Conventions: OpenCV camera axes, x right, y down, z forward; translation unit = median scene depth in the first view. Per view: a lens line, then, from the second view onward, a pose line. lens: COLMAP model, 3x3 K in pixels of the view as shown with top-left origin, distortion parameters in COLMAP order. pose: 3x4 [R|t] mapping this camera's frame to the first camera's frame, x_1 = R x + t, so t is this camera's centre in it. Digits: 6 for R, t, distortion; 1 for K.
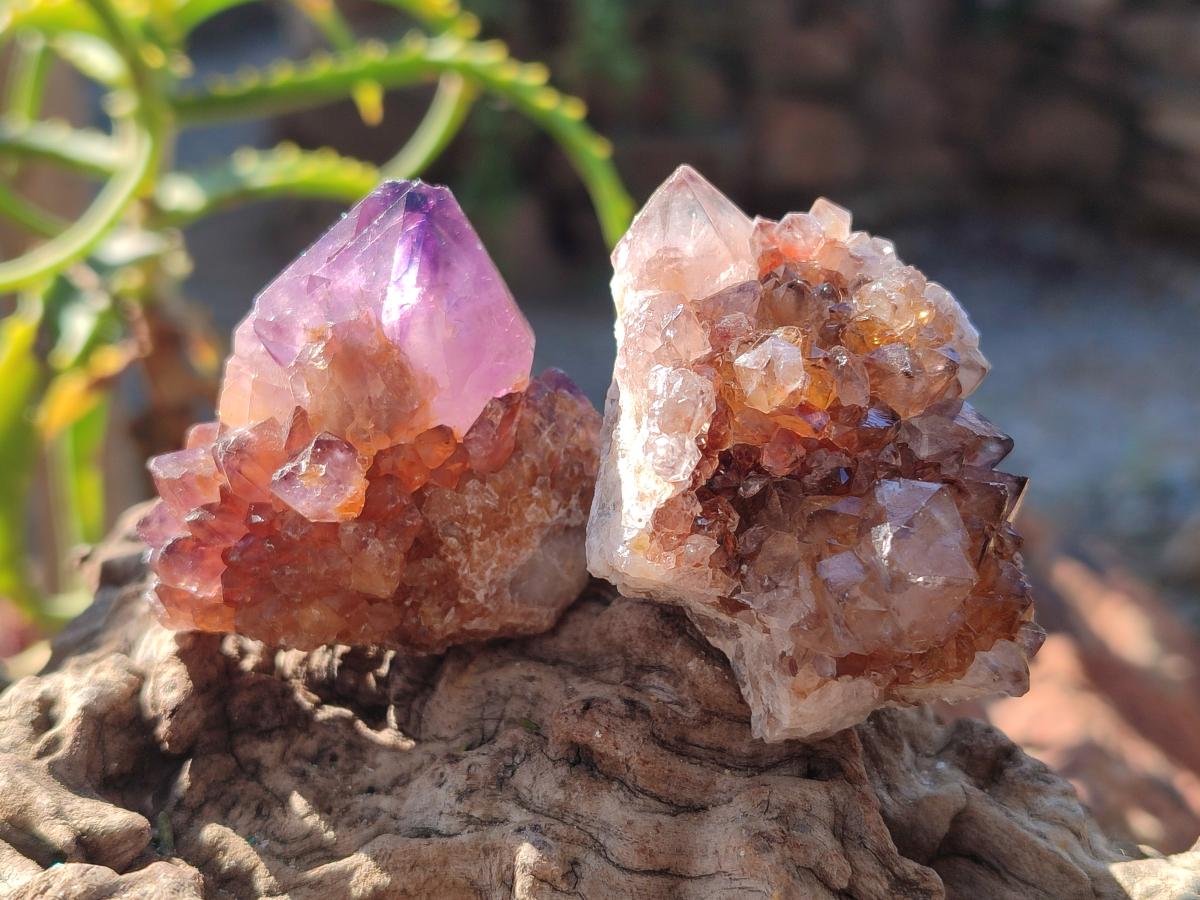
lens RADIAL K [[1728.5, 0, 634.8], [0, 1728.5, 470.9], [0, 0, 1]] dist [-0.056419, 0.000000]
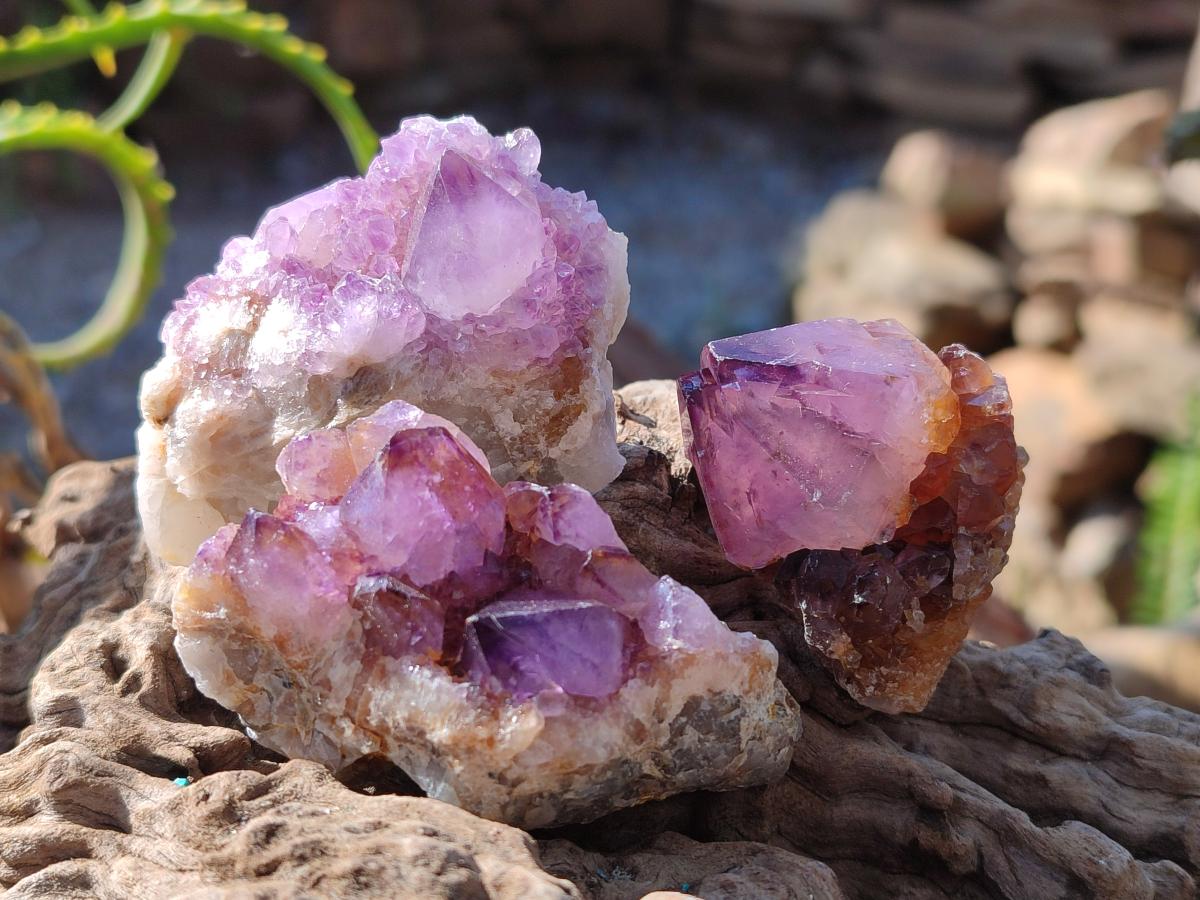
lens RADIAL K [[1728.5, 0, 597.2], [0, 1728.5, 453.4], [0, 0, 1]] dist [-0.056419, 0.000000]
pose [[0.970152, -0.114523, 0.213750, -0.259966], [0.102163, 0.992438, 0.068043, -0.039086], [-0.219926, -0.044174, 0.974516, -0.183596]]
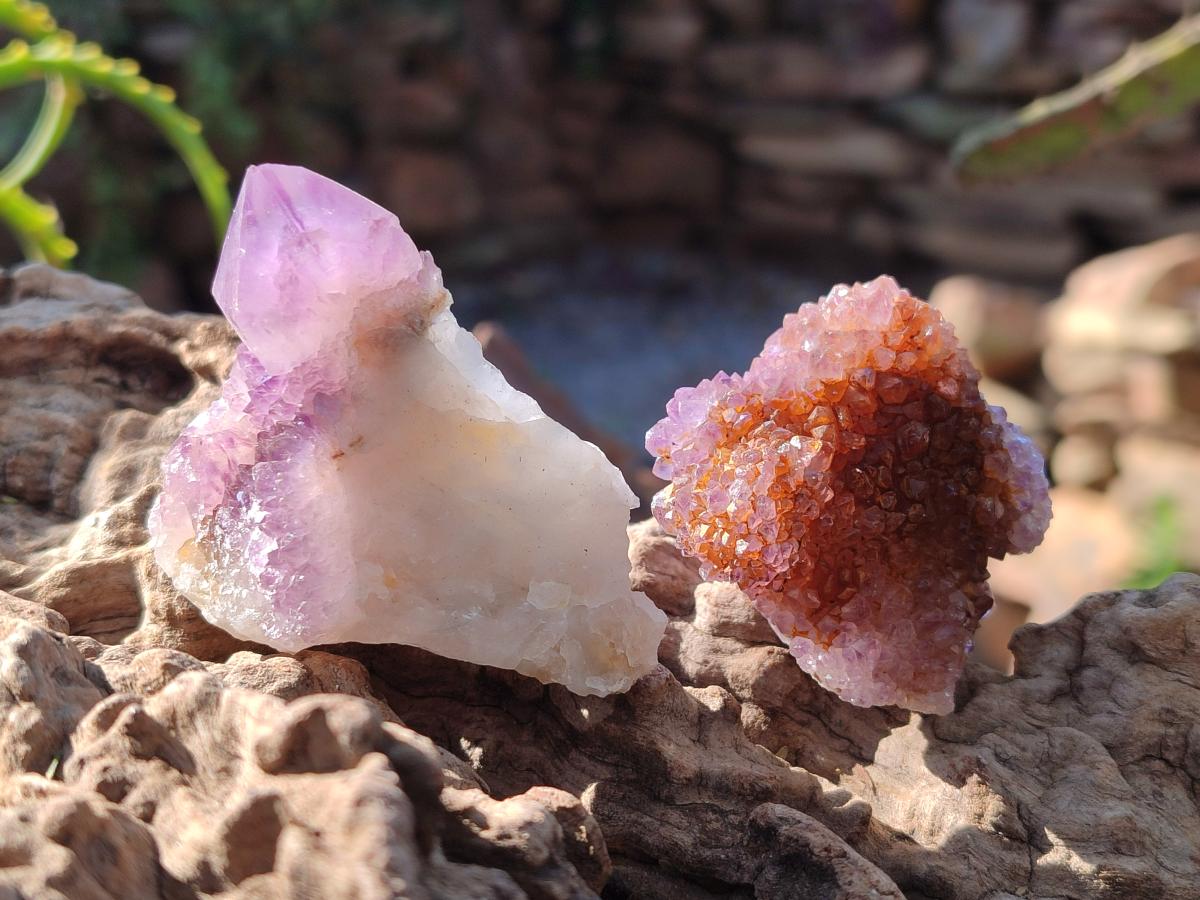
lens RADIAL K [[1728.5, 0, 593.0], [0, 1728.5, 446.5], [0, 0, 1]] dist [-0.056419, 0.000000]
pose [[0.978416, -0.101804, 0.179829, 0.028601], [0.110032, 0.993263, -0.036361, 0.209835], [-0.174915, 0.055363, 0.983026, -0.368755]]
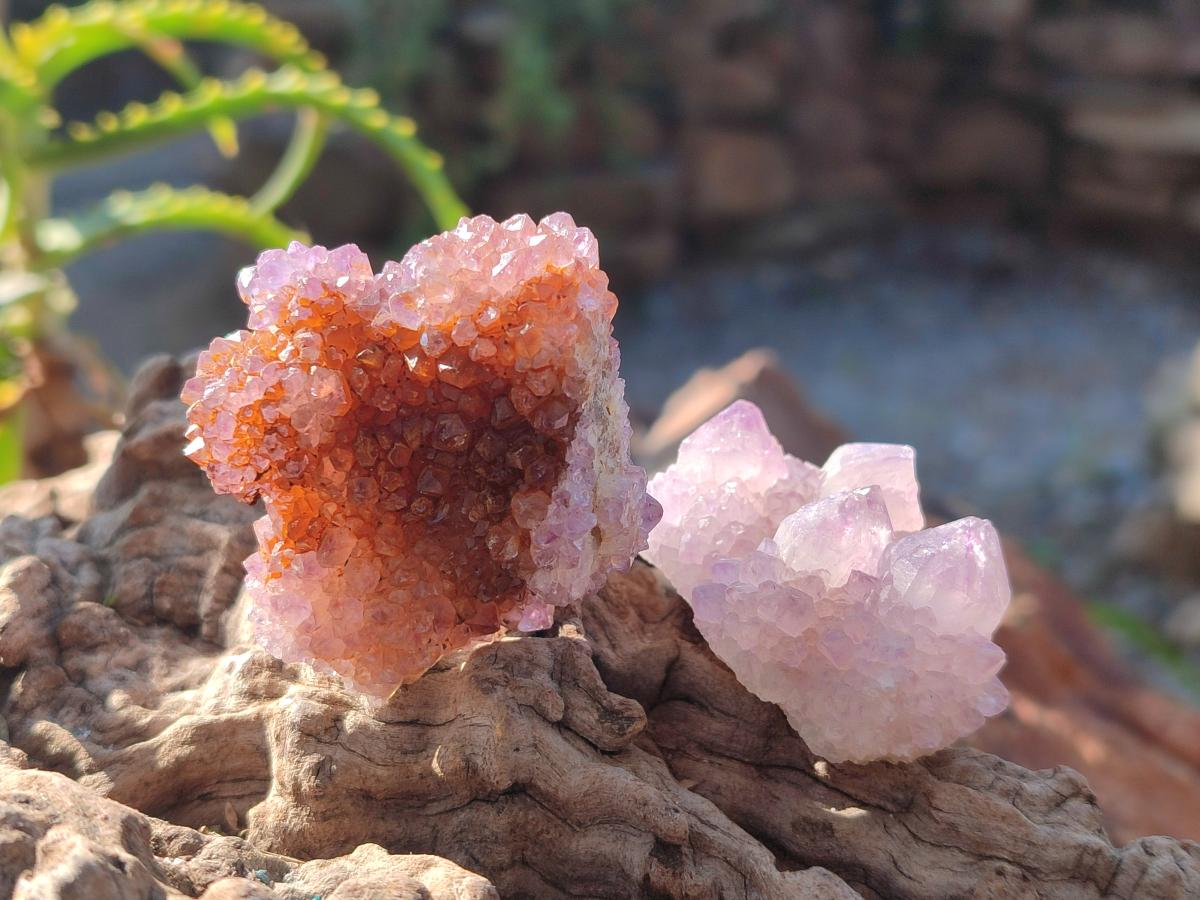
lens RADIAL K [[1728.5, 0, 600.9], [0, 1728.5, 455.2], [0, 0, 1]] dist [-0.056419, 0.000000]
pose [[0.996957, -0.077906, 0.002707, 0.146242], [0.077953, 0.996406, -0.033155, 0.092407], [-0.000115, 0.033266, 0.999447, -0.180355]]
